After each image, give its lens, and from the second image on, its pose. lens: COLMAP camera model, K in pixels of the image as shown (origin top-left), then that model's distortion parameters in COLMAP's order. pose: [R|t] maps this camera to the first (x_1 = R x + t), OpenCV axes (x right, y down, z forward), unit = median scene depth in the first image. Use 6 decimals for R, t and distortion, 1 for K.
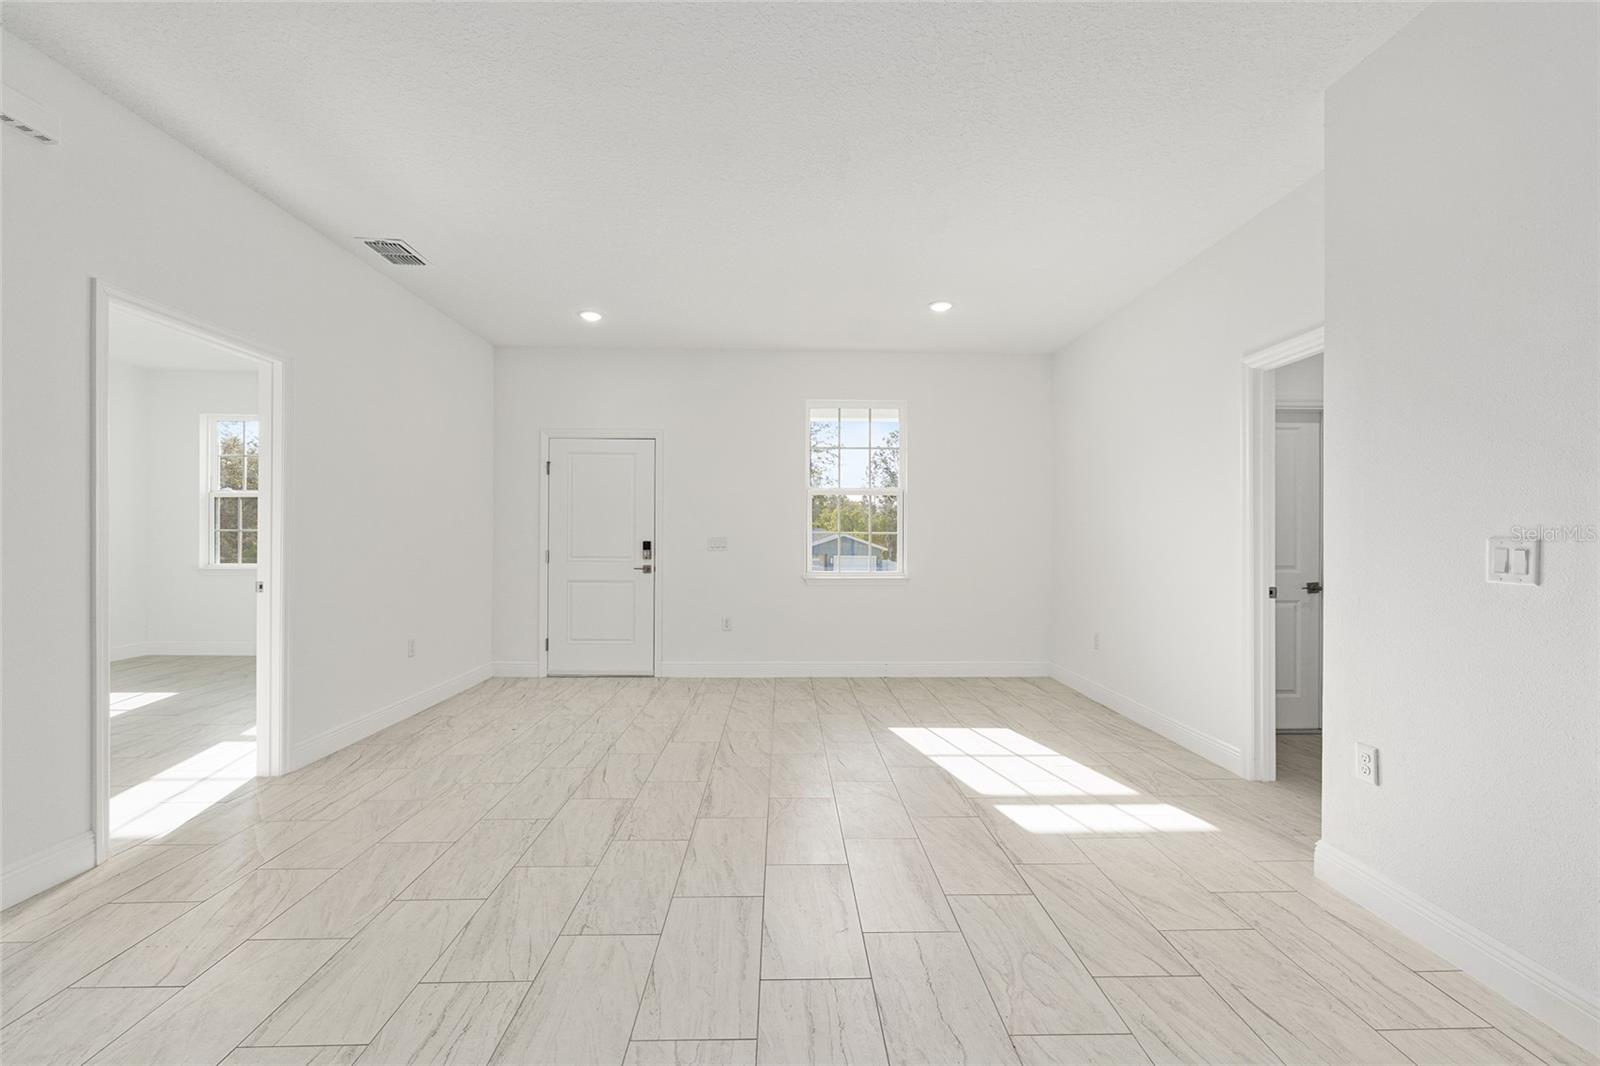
lens RADIAL K [[641.8, 0, 801.1], [0, 641.8, 533.7], [0, 0, 1]] dist [-0.001695, 0.001590]
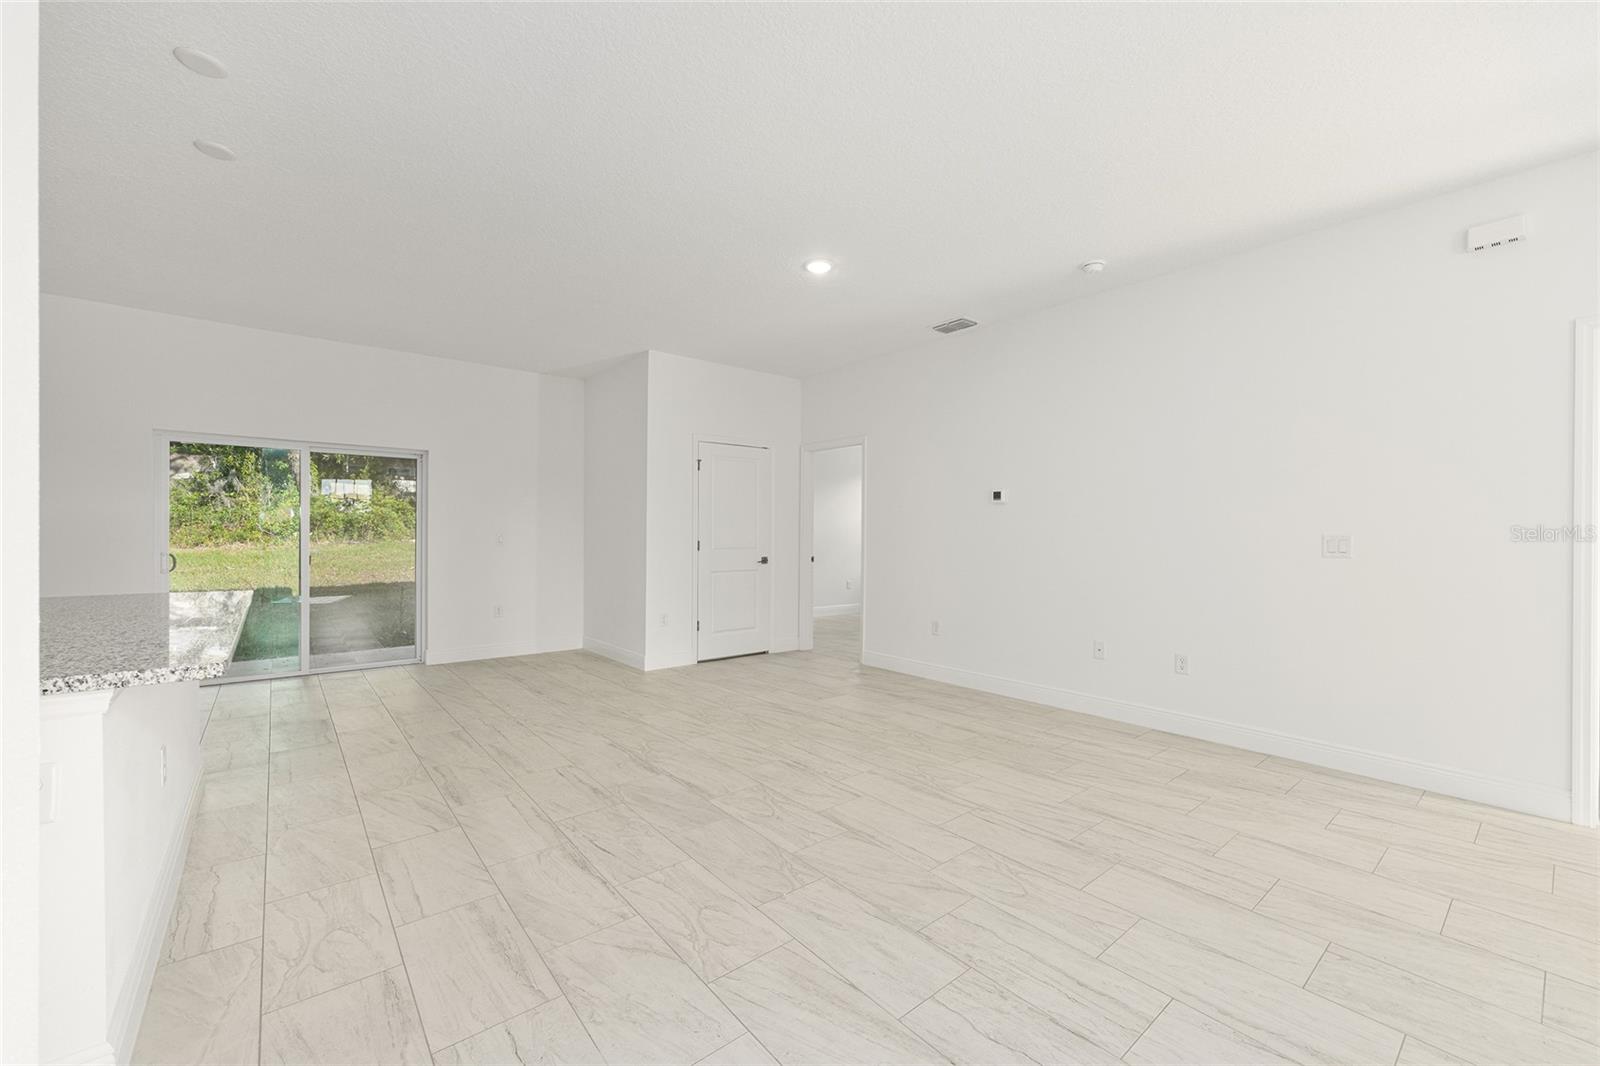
lens RADIAL K [[641.8, 0, 800.2], [0, 641.8, 536.1], [0, 0, 1]] dist [-0.001695, 0.001590]
pose [[-0.791285, -0.007287, -0.611404, 0.515243], [-0.005236, 0.999973, -0.005141, 0.007169], [0.611425, -0.000867, -0.791302, 0.754174]]
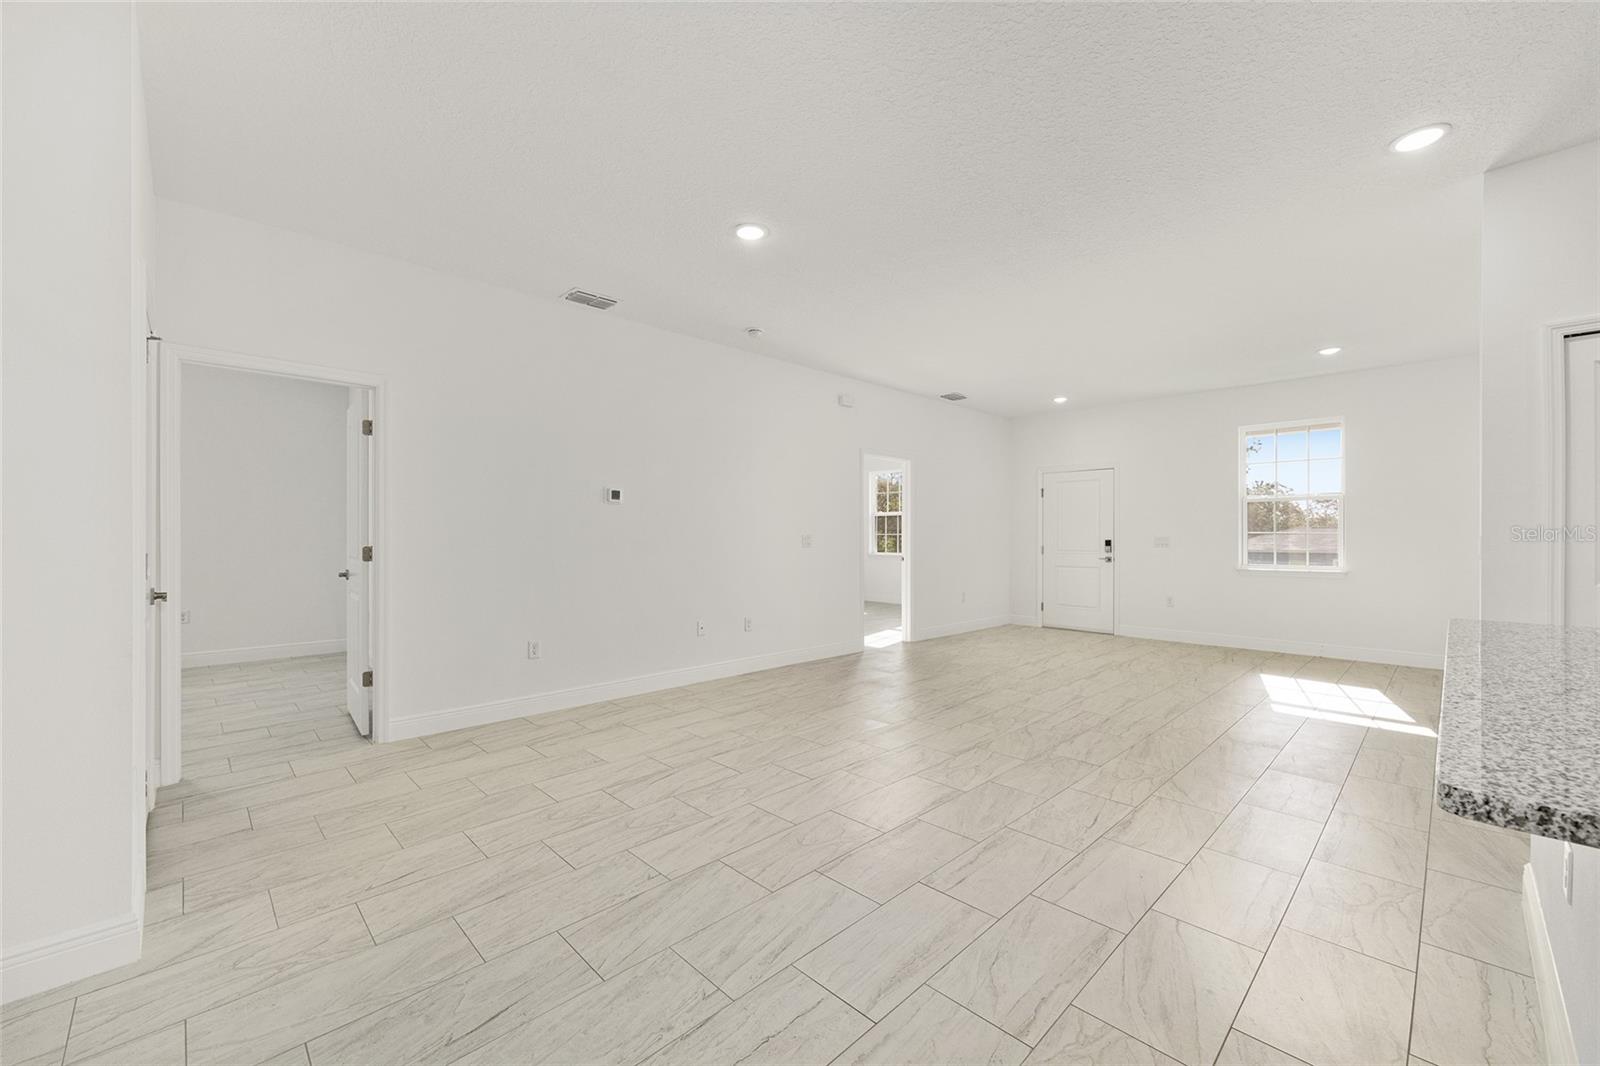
lens RADIAL K [[641.8, 0, 801.8], [0, 641.8, 536.3], [0, 0, 1]] dist [-0.001695, 0.001590]
pose [[0.680239, -0.004184, -0.732979, 0.589541], [0.005991, 0.999982, -0.000148, -0.001082], [0.732966, -0.004291, 0.680251, -0.819125]]
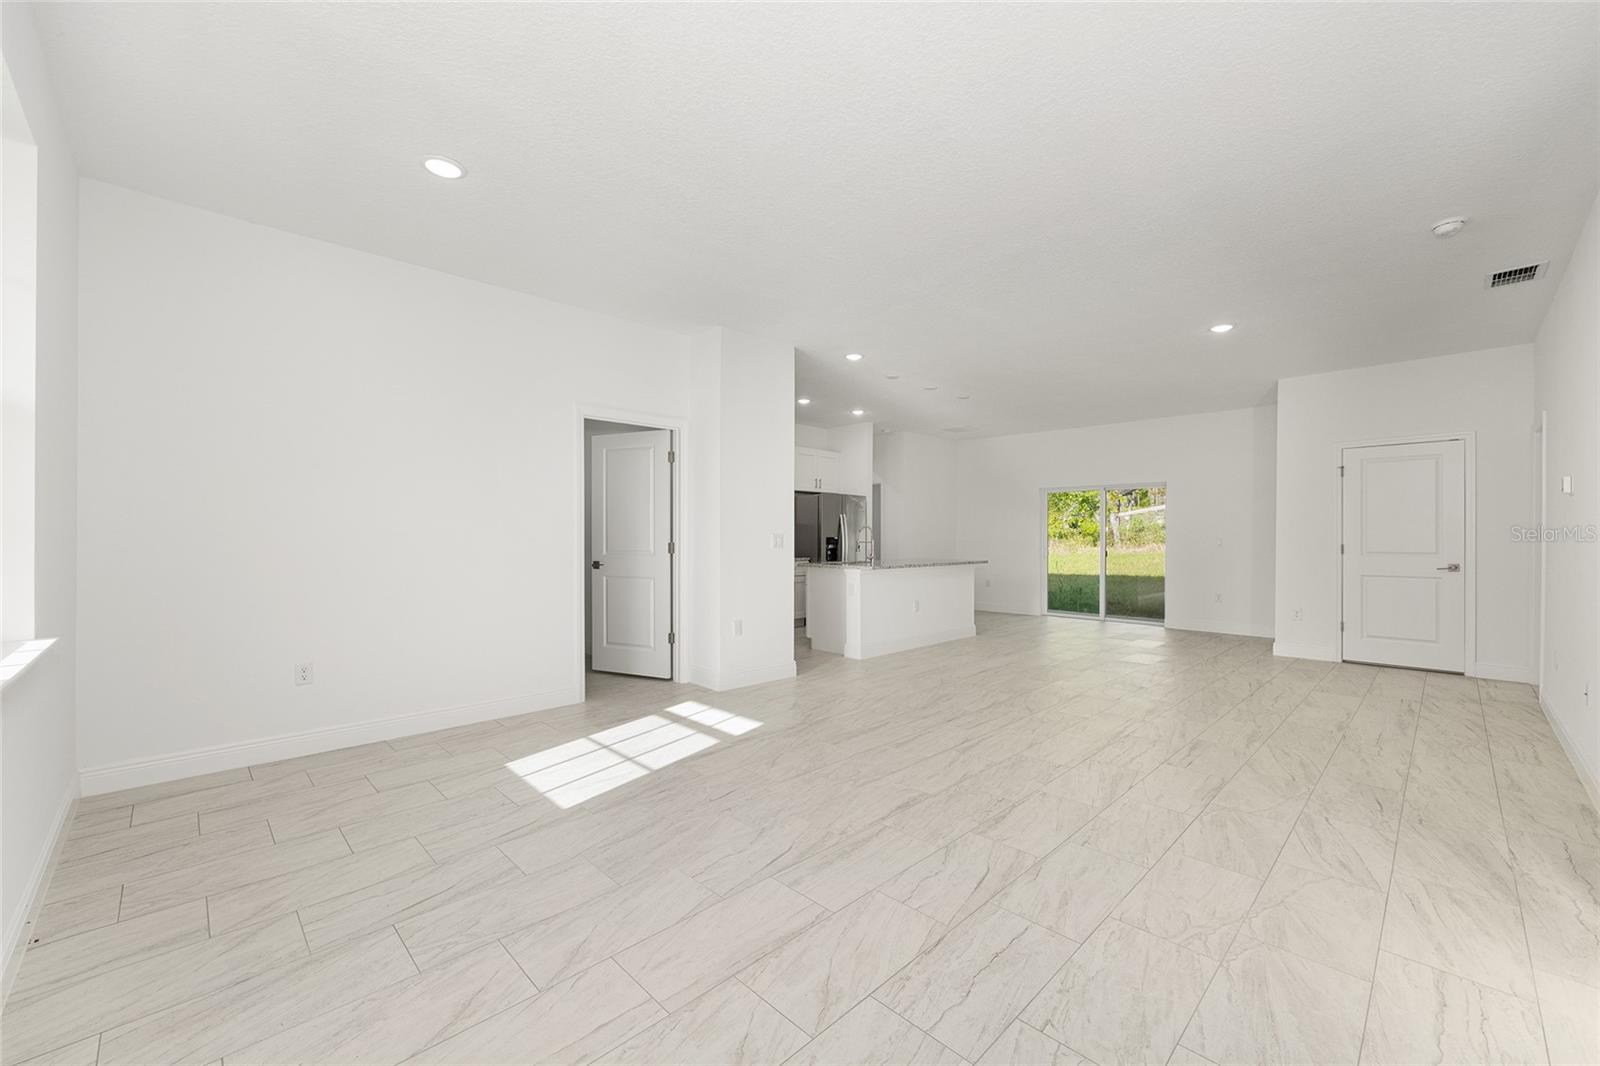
lens RADIAL K [[641.8, 0, 802.0], [0, 641.8, 535.0], [0, 0, 1]] dist [-0.001695, 0.001590]
pose [[-0.682622, -0.005432, 0.730752, -0.667657], [-0.011866, 0.999923, -0.003652, 0.010312], [-0.730675, -0.011164, -0.682634, 1.595436]]
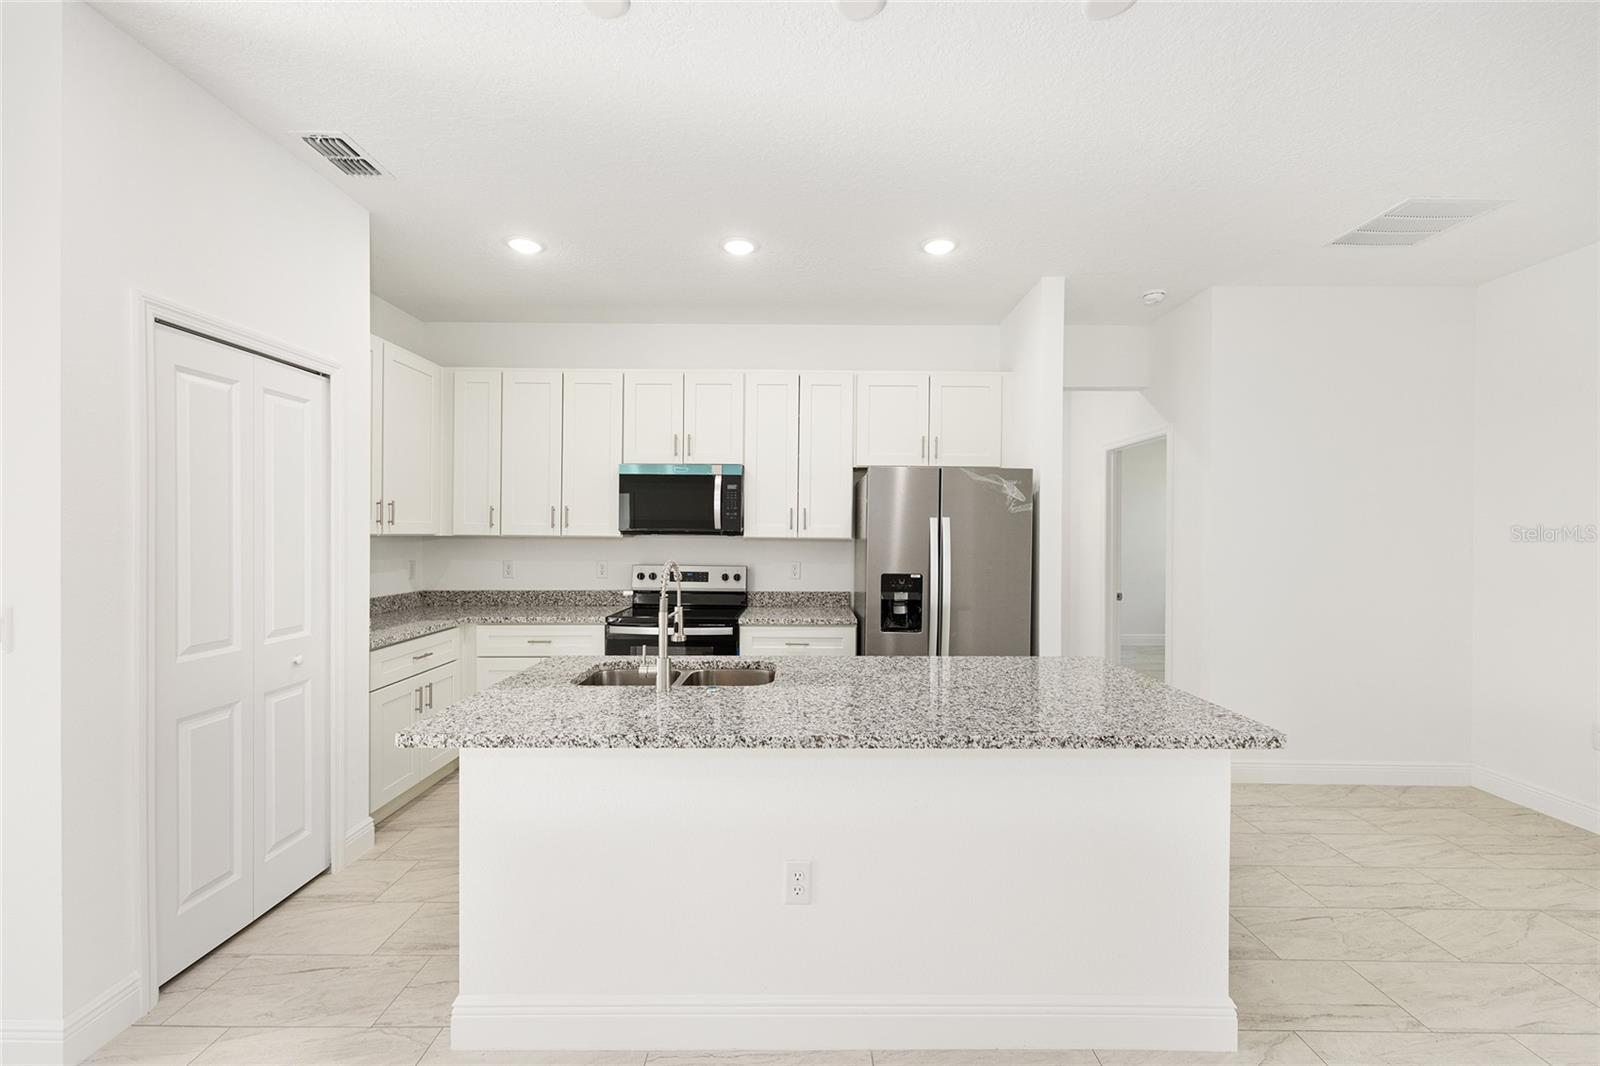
lens RADIAL K [[641.8, 0, 803.4], [0, 641.8, 532.2], [0, 0, 1]] dist [-0.001695, 0.001590]
pose [[0.025904, -0.005344, 0.999650, 0.079367], [-0.010396, 0.999930, 0.005615, -0.067336], [-0.999610, -0.010538, 0.025847, -0.146524]]
